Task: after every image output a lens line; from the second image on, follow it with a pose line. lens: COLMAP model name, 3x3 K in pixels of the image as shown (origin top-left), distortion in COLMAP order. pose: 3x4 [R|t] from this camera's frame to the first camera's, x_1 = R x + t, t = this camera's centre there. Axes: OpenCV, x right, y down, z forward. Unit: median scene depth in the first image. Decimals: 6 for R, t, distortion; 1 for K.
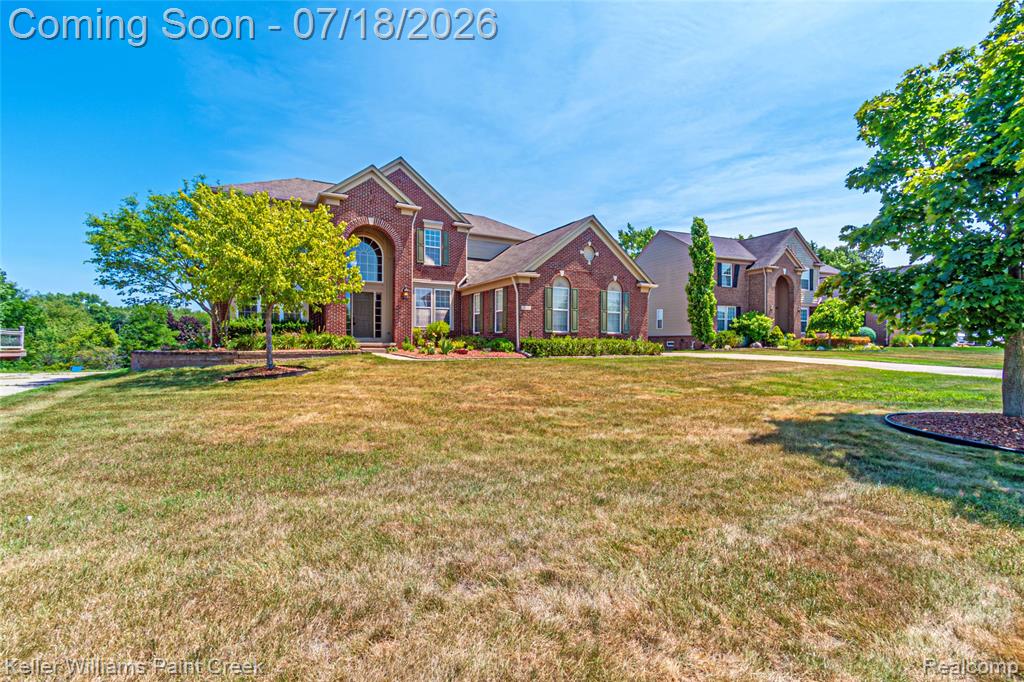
lens RADIAL K [[460.4, 0, 505.2], [0, 460.4, 336.8], [0, 0, 1]] dist [0.003996, -0.003445]
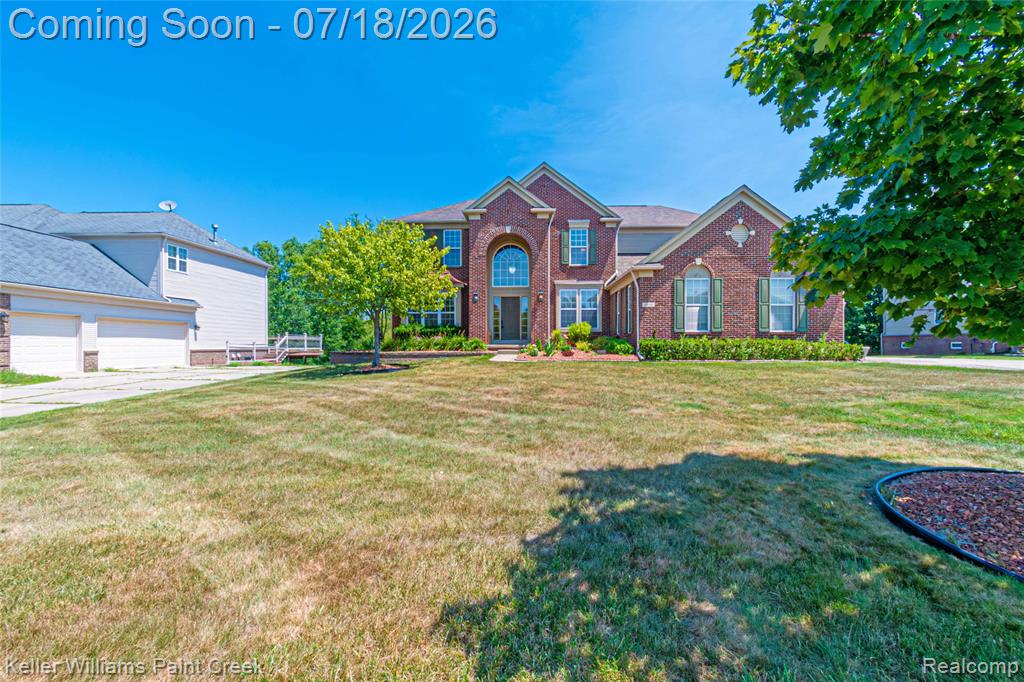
lens RADIAL K [[460.4, 0, 505.9], [0, 460.4, 346.0], [0, 0, 1]] dist [0.003996, -0.003445]
pose [[0.853682, -0.001663, -0.520792, 0.247582], [0.009337, 0.999883, 0.012112, 0.002868], [0.520711, -0.015202, 0.853598, 0.090394]]
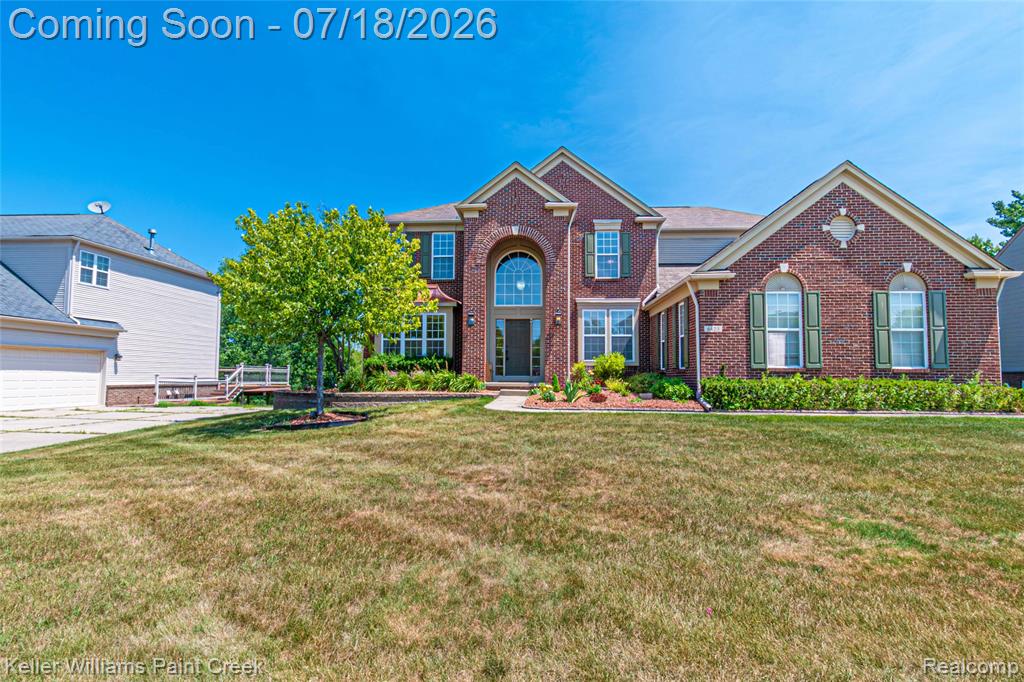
lens RADIAL K [[503.9, 0, 510.6], [0, 503.9, 345.5], [0, 0, 1]] dist [0.003344, -0.000478]
pose [[0.847541, -0.030260, -0.529866, 0.157139], [0.003784, 0.998692, -0.050981, -0.006523], [0.530716, 0.041203, 0.846548, 0.255716]]
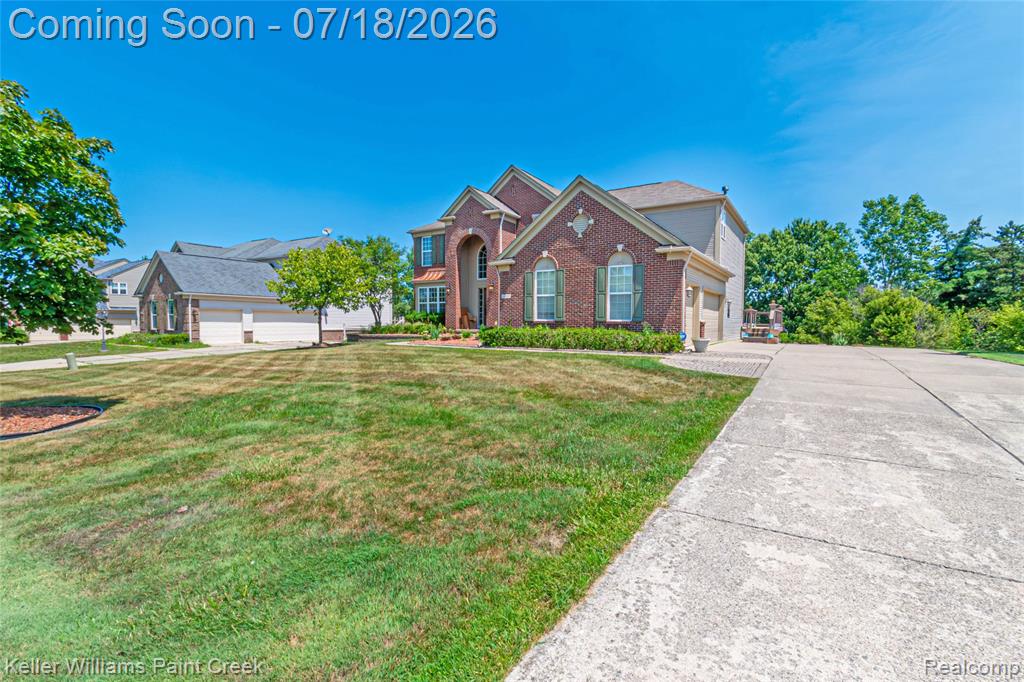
lens RADIAL K [[460.4, 0, 504.3], [0, 460.4, 338.6], [0, 0, 1]] dist [0.003996, -0.003445]
pose [[0.469112, 0.028978, -0.882663, 0.828328], [0.005866, 0.999337, 0.035926, -0.007709], [0.883119, -0.022031, 0.468631, 0.485408]]
